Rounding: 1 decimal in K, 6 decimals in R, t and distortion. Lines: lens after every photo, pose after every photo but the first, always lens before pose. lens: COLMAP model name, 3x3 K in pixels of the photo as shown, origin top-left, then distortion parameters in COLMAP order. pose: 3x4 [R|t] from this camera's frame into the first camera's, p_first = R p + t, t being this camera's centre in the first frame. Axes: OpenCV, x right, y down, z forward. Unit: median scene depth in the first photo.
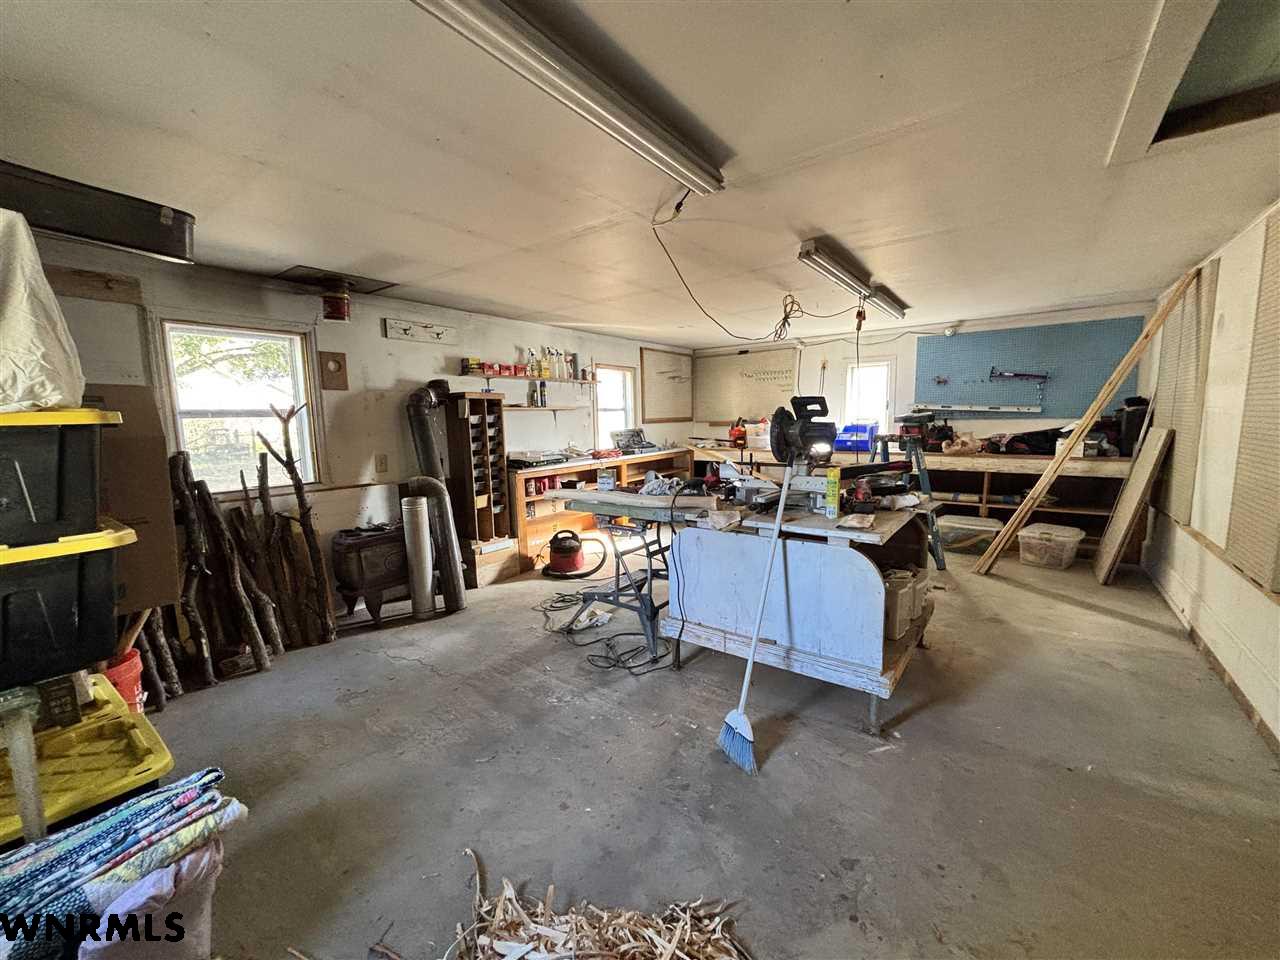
lens RADIAL K [[519.2, 0, 638.9], [0, 519.2, 482.1], [0, 0, 1]] dist [-0.002308, 0.000287]
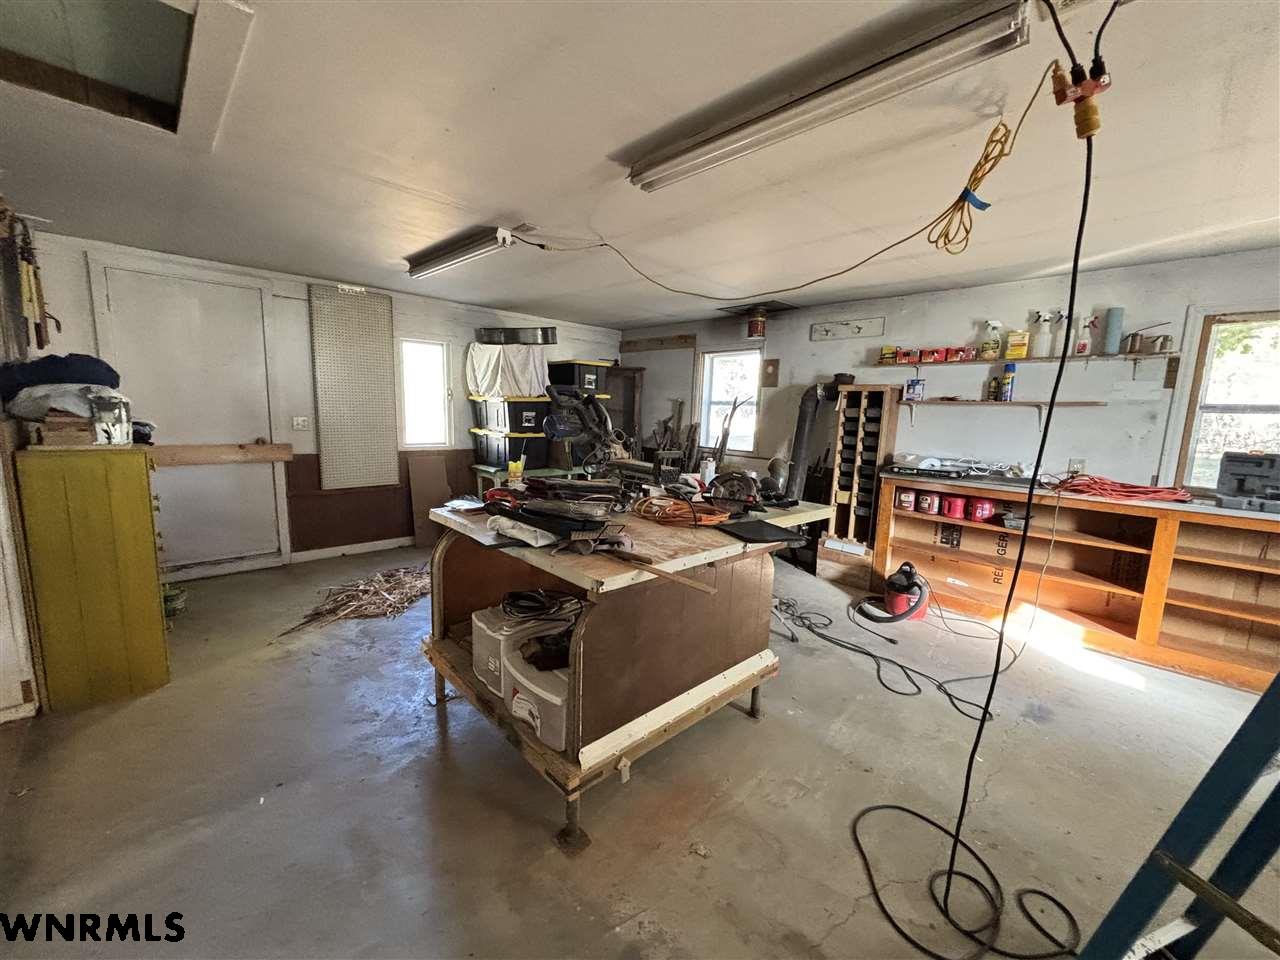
lens RADIAL K [[519.2, 0, 639.1], [0, 519.2, 482.7], [0, 0, 1]] dist [-0.002308, 0.000287]
pose [[-0.172130, 0.159824, -0.972022, 0.693316], [-0.144544, 0.971972, 0.185412, -0.113010], [0.974412, 0.172415, -0.144204, 0.750870]]
